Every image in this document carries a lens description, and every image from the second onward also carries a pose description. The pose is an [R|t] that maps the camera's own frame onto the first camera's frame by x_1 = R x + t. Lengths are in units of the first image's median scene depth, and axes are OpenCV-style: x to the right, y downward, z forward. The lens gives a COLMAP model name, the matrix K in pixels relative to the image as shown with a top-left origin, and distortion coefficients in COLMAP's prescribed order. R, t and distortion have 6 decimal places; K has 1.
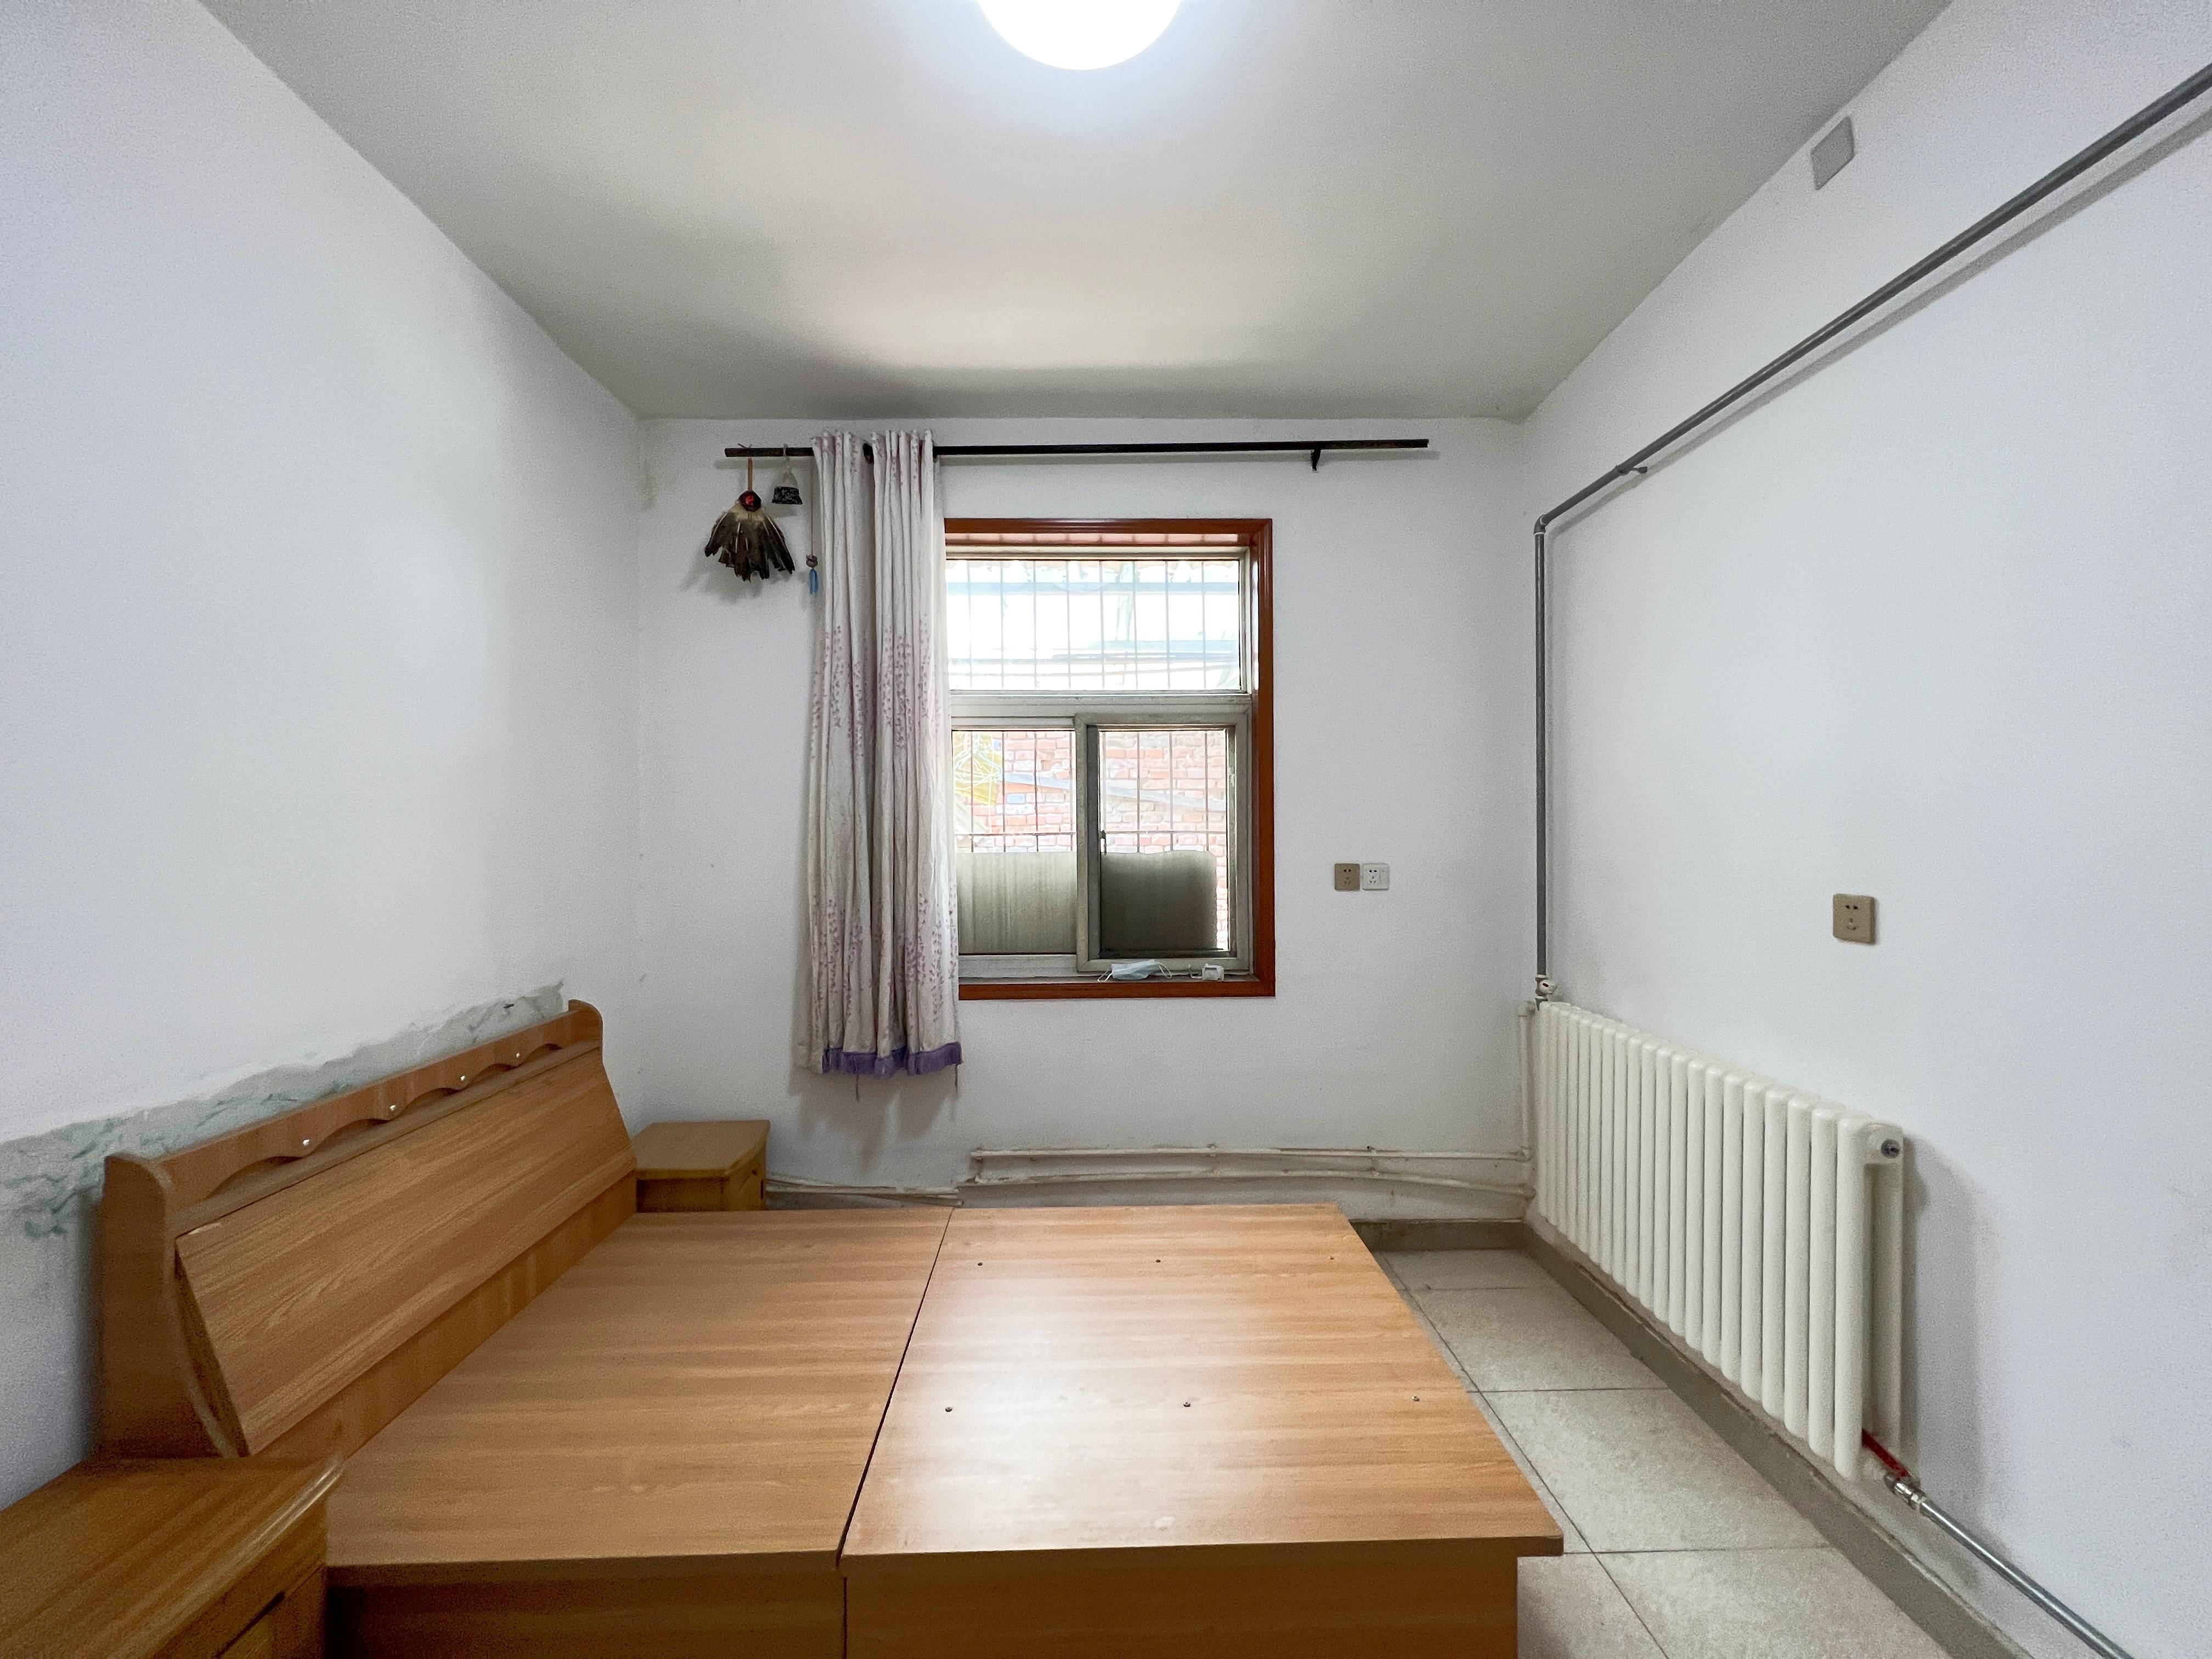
lens RADIAL K [[884.5, 0, 1103.0], [0, 884.5, 824.1], [0, 0, 1]] dist [0.002075, 0.000247]
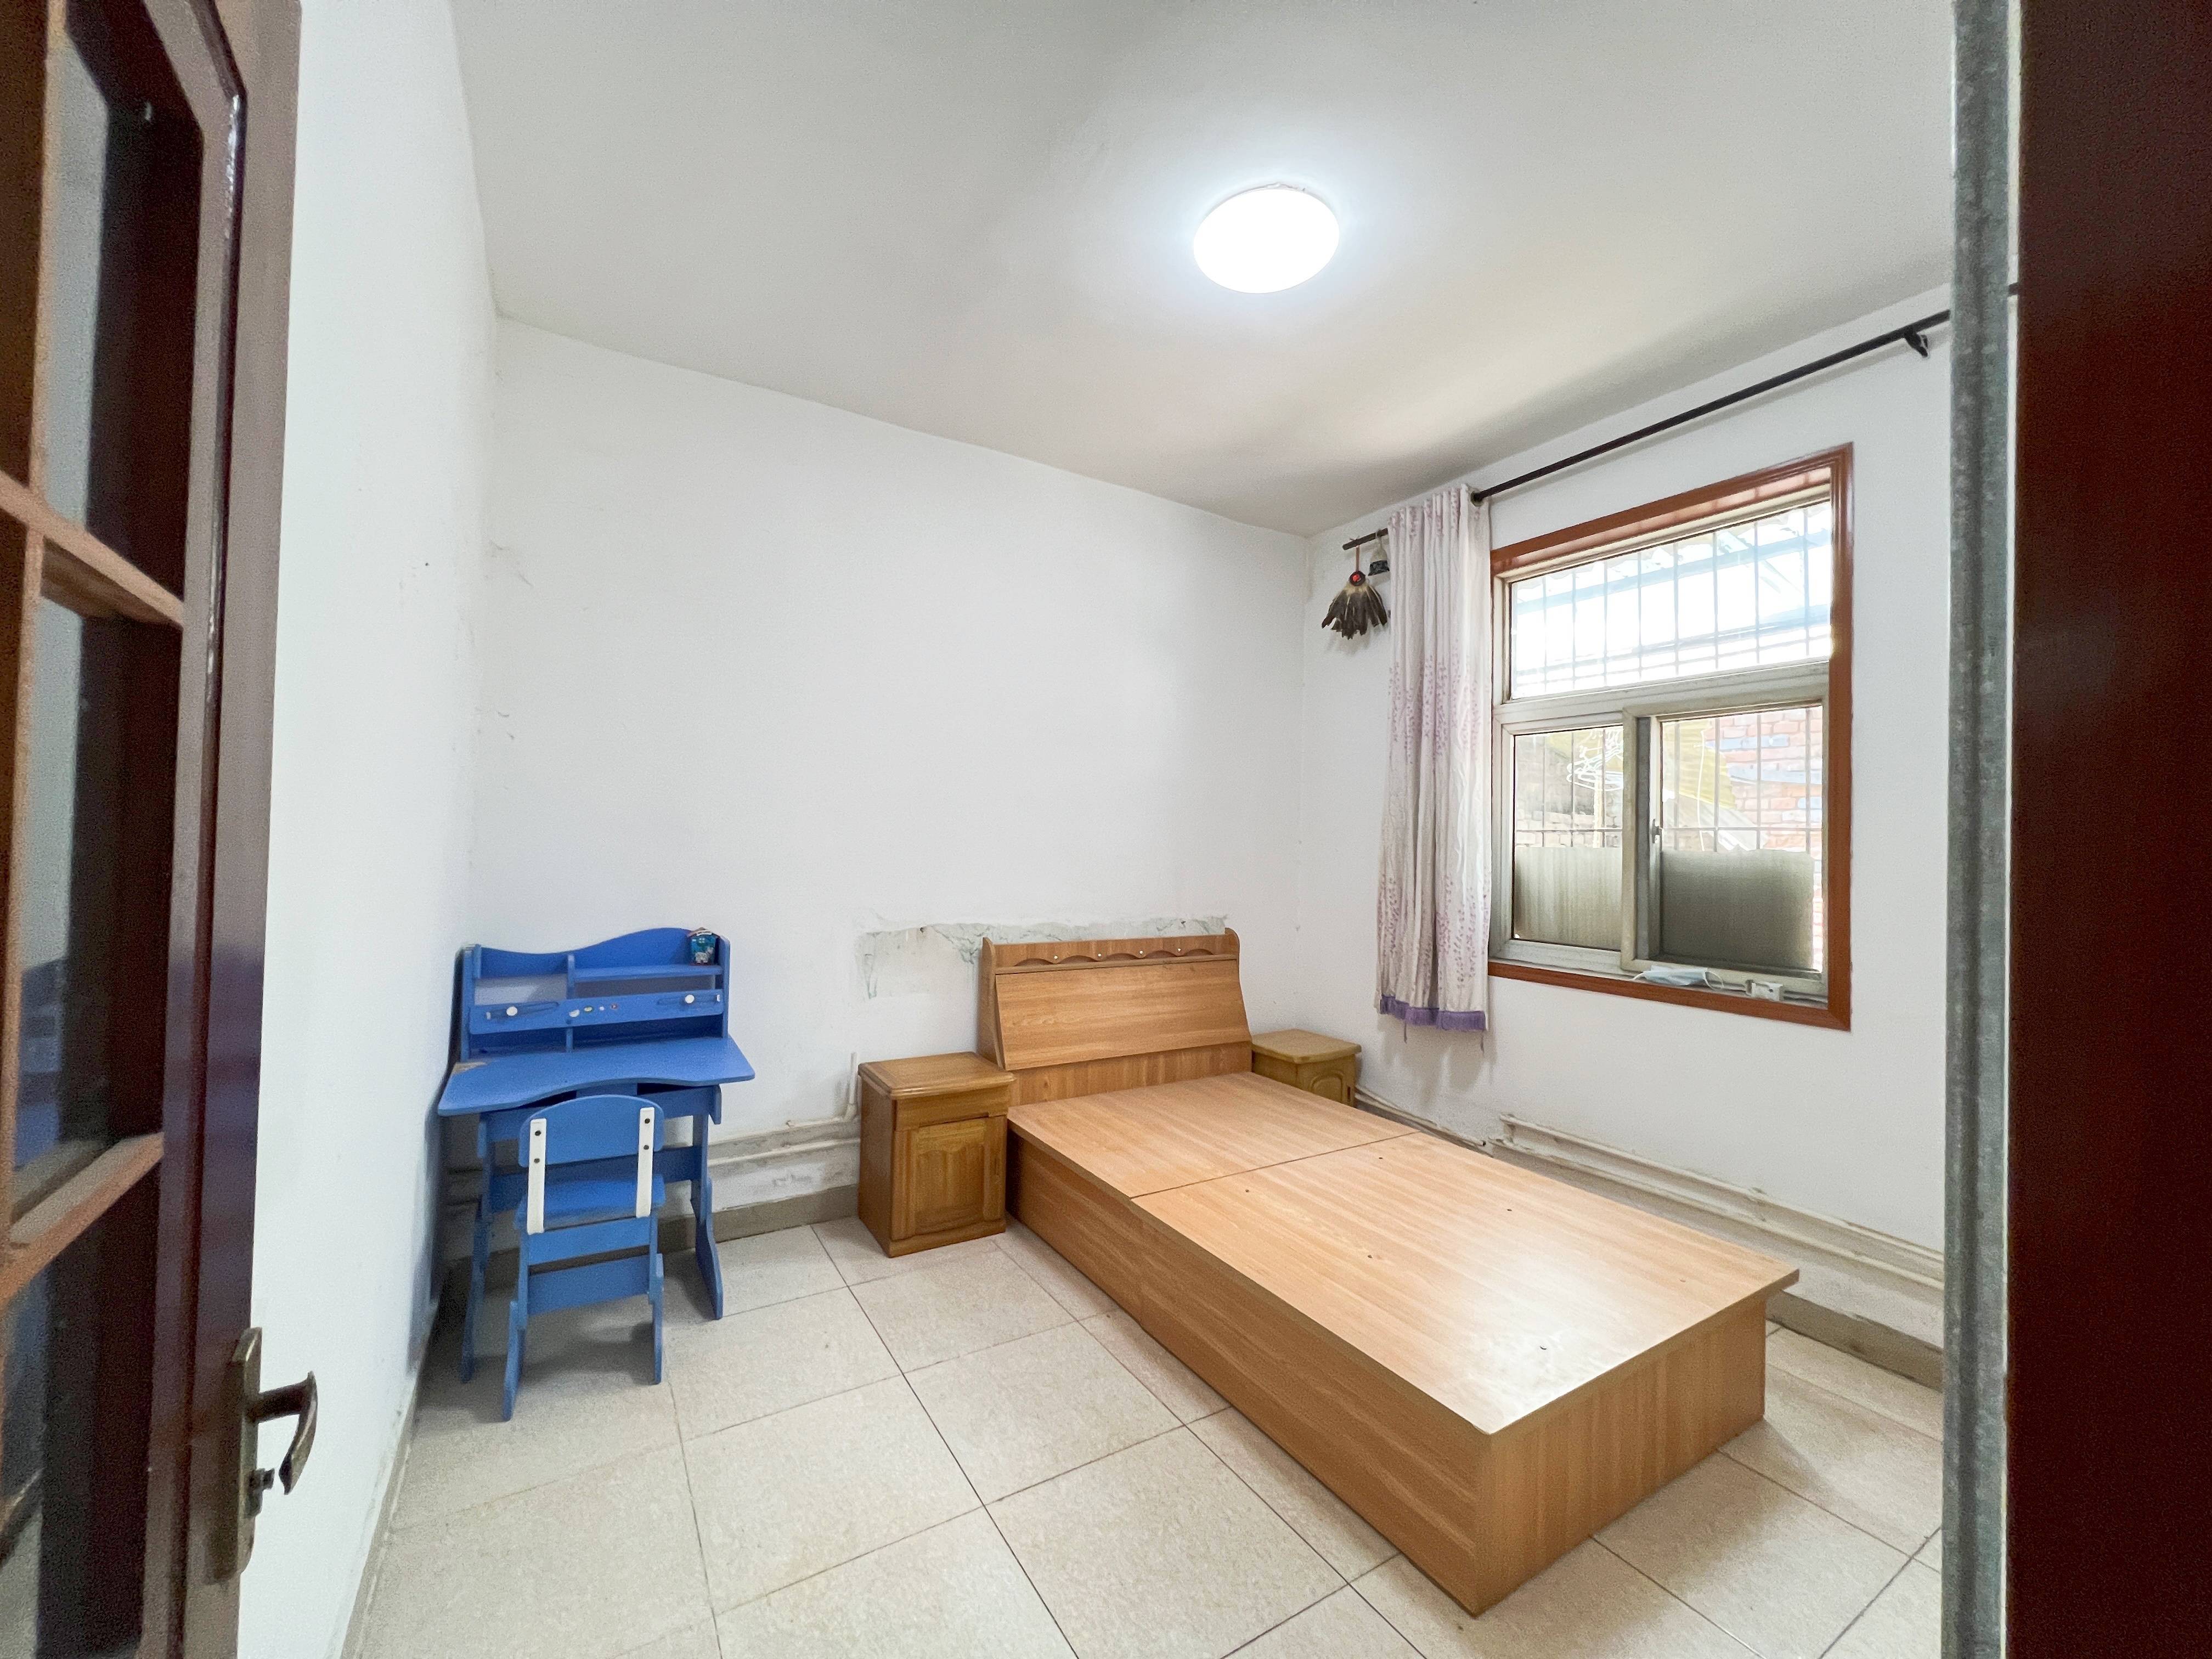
lens RADIAL K [[884.5, 0, 1112.3], [0, 884.5, 827.1], [0, 0, 1]] dist [0.002075, 0.000247]
pose [[0.506624, 0.003060, -0.862162, 0.569439], [-0.022662, 0.999695, -0.009769, 0.033099], [0.861869, 0.024488, 0.506539, 0.010506]]
